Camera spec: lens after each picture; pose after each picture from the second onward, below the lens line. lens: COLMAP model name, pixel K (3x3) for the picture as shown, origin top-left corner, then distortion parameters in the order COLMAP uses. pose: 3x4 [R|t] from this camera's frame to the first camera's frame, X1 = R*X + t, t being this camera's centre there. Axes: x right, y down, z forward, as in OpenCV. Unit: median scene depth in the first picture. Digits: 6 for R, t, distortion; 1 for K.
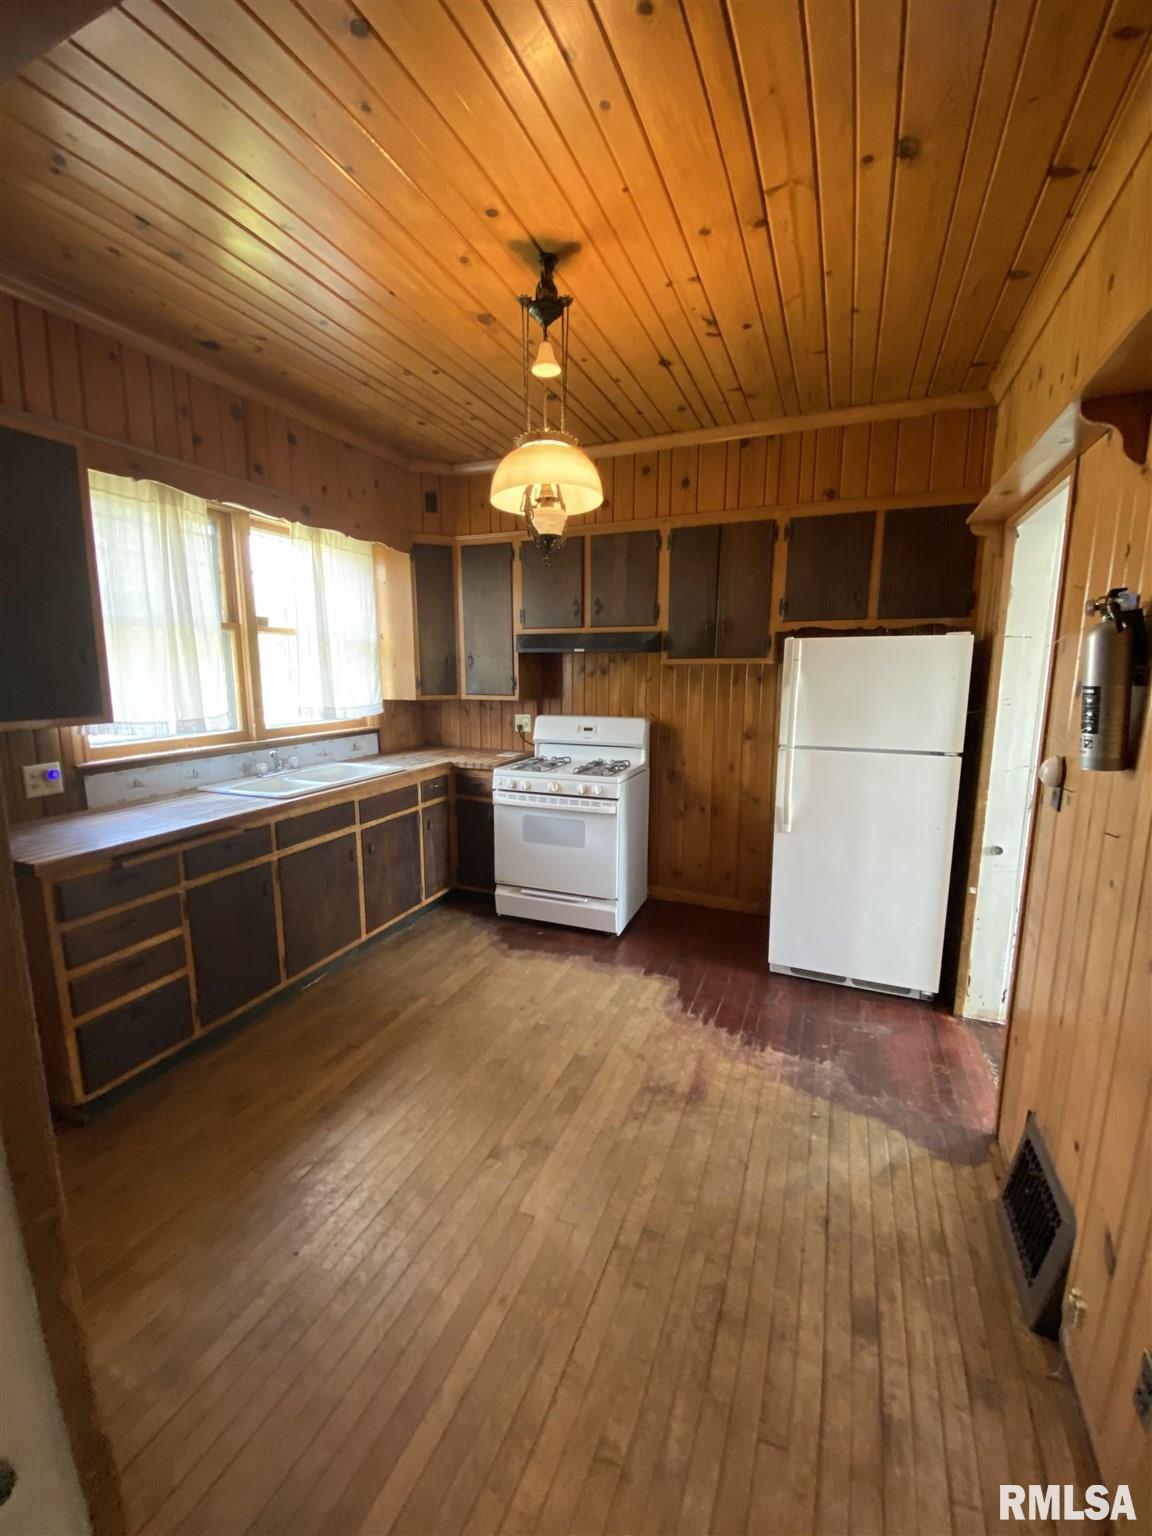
lens RADIAL K [[619.4, 0, 576.0], [0, 619.4, 768.0], [0, 0, 1]] dist [0.050760, -0.038567]
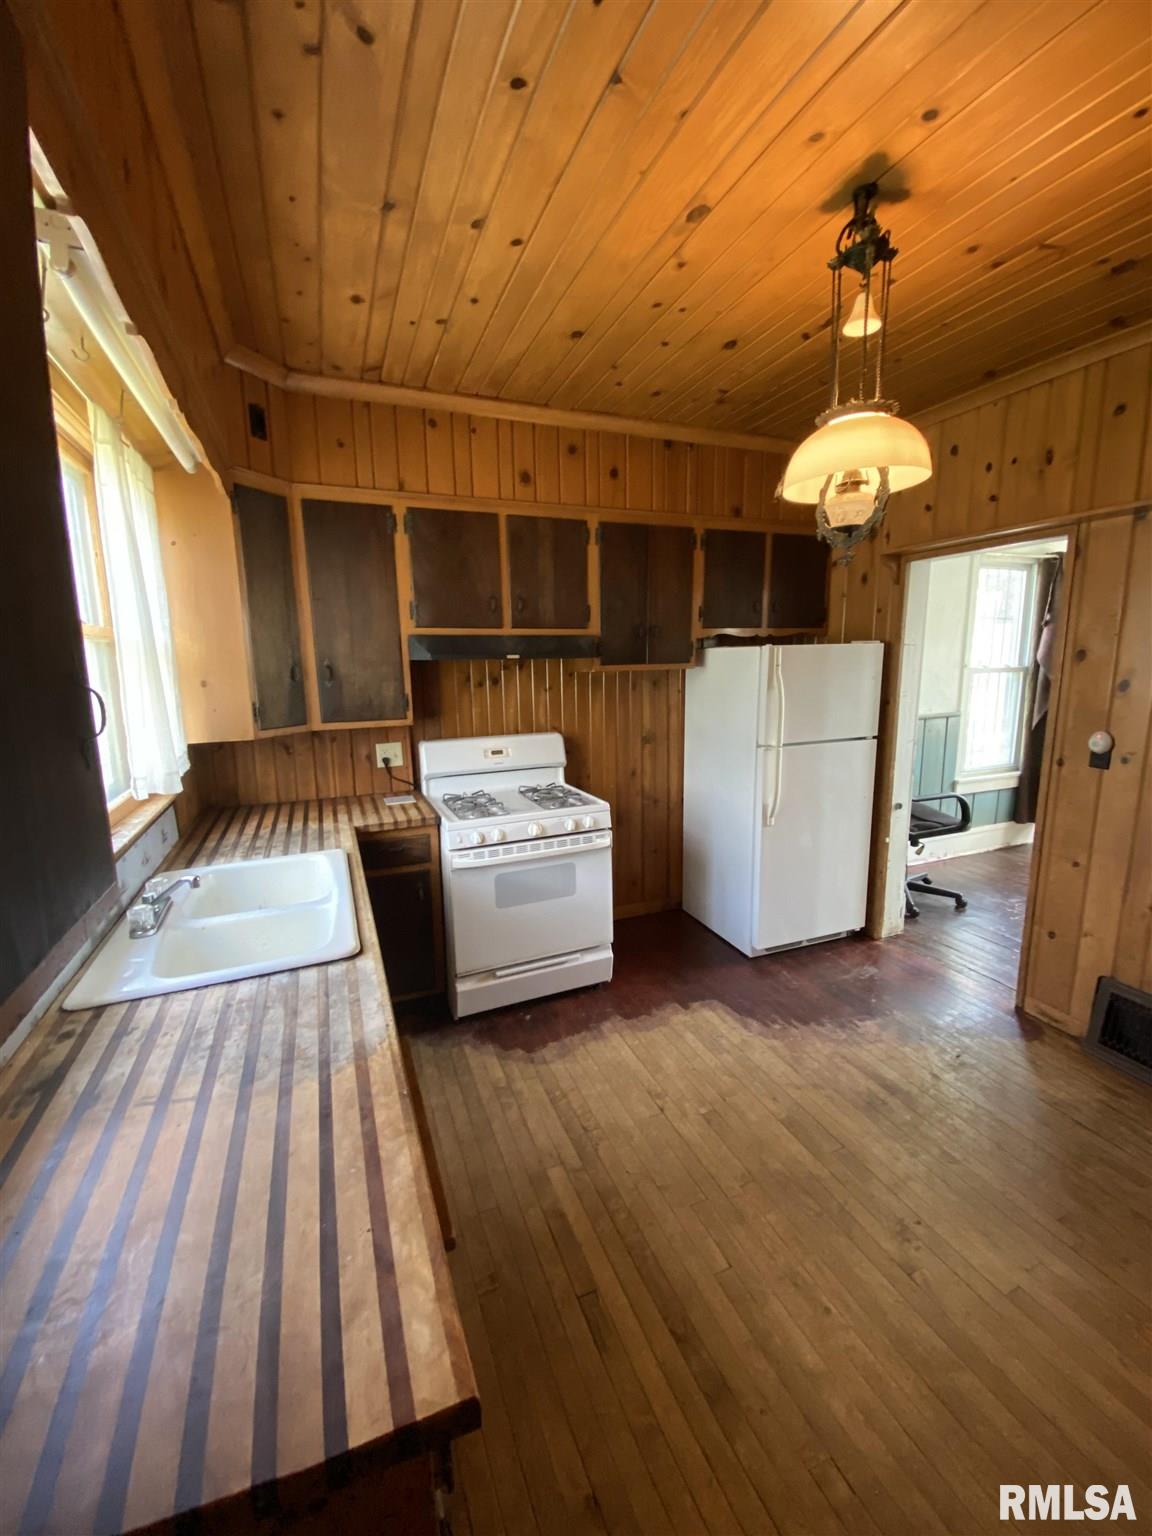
lens RADIAL K [[637.7, 0, 579.4], [0, 637.7, 762.9], [0, 0, 1]] dist [0.045328, -0.000418]
pose [[0.700697, -0.131792, 0.701181, -0.552708], [0.131457, 0.989813, 0.054676, -0.090713], [-0.701244, 0.053864, 0.710884, 0.372035]]
